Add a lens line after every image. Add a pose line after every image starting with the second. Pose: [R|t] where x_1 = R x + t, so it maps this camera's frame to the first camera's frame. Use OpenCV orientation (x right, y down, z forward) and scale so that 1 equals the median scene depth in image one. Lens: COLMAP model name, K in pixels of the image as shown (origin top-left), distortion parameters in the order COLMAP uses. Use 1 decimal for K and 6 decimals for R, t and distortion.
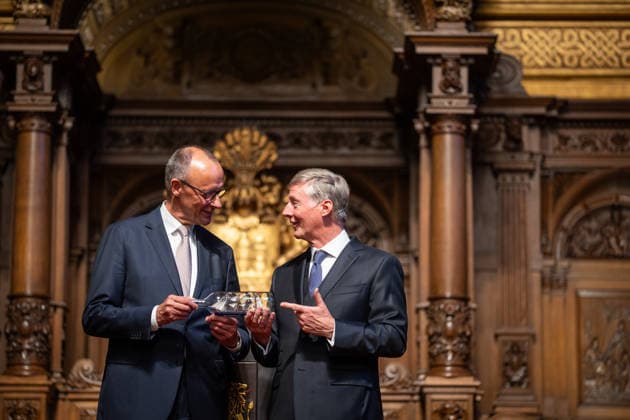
lens RADIAL K [[2334.9, 0, 317.6], [0, 2334.9, 233.9], [0, 0, 1]] dist [0.380937, 0.000000]
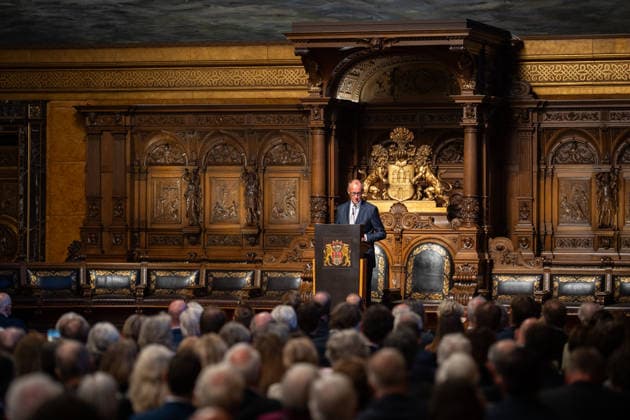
lens RADIAL K [[2944.7, 0, 271.9], [0, 2944.7, 224.3], [0, 0, 1]] dist [0.398302, 0.000000]
pose [[0.943733, -0.000028, -0.330710, 0.834822], [0.056074, 0.985534, 0.159932, -0.428842], [0.325921, -0.169477, 0.930082, -1.913048]]
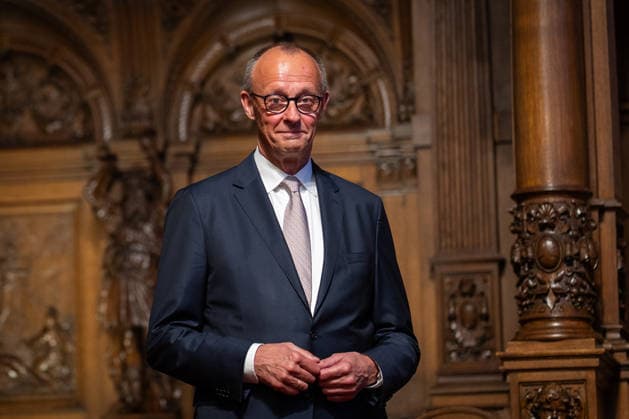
lens RADIAL K [[3746.7, 0, 257.6], [0, 3746.7, 216.6], [0, 0, 1]] dist [0.855028, 0.000000]
pose [[0.977451, -0.059878, -0.202493, -0.014116], [0.065700, 0.997594, 0.022149, 0.008569], [0.200680, -0.034954, 0.979033, 0.141922]]
